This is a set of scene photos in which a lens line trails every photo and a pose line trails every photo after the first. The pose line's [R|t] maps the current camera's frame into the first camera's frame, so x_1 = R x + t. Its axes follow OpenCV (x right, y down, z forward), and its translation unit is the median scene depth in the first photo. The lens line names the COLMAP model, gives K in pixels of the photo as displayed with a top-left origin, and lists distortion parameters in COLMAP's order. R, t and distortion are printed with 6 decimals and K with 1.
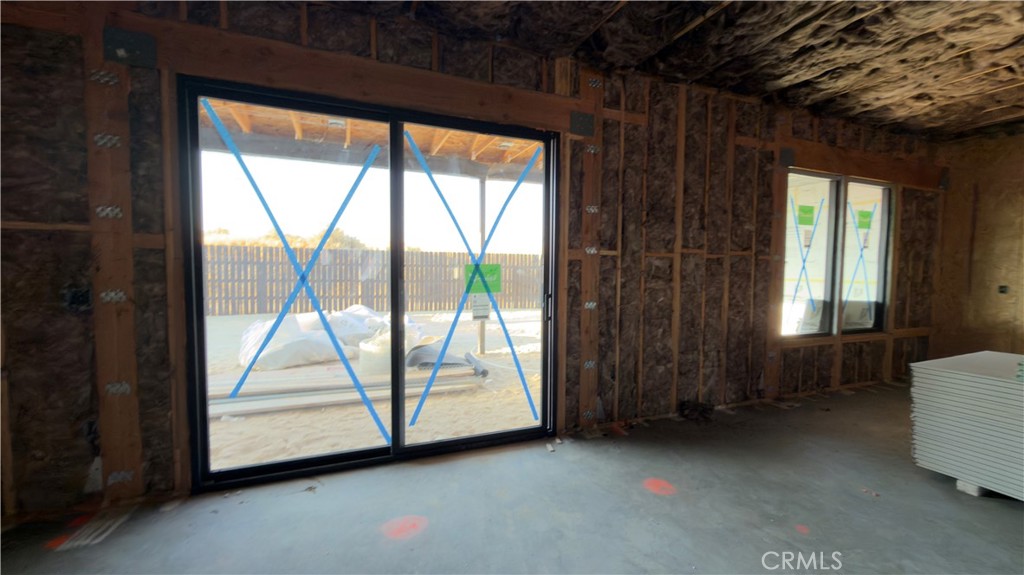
lens RADIAL K [[408.7, 0, 508.1], [0, 408.7, 290.8], [0, 0, 1]] dist [-0.001152, 0.000045]
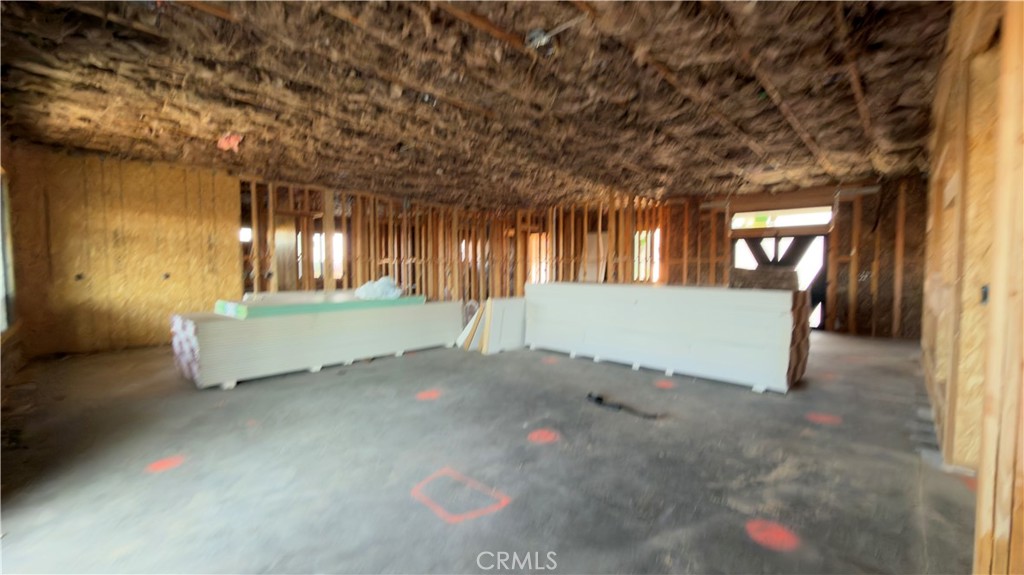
lens RADIAL K [[408.7, 0, 510.6], [0, 408.7, 285.9], [0, 0, 1]] dist [-0.001152, 0.000045]
pose [[-0.419265, -0.054816, 0.906207, -0.832780], [0.044011, 0.995775, 0.080596, -0.031093], [-0.906796, 0.073674, -0.415081, 0.506022]]
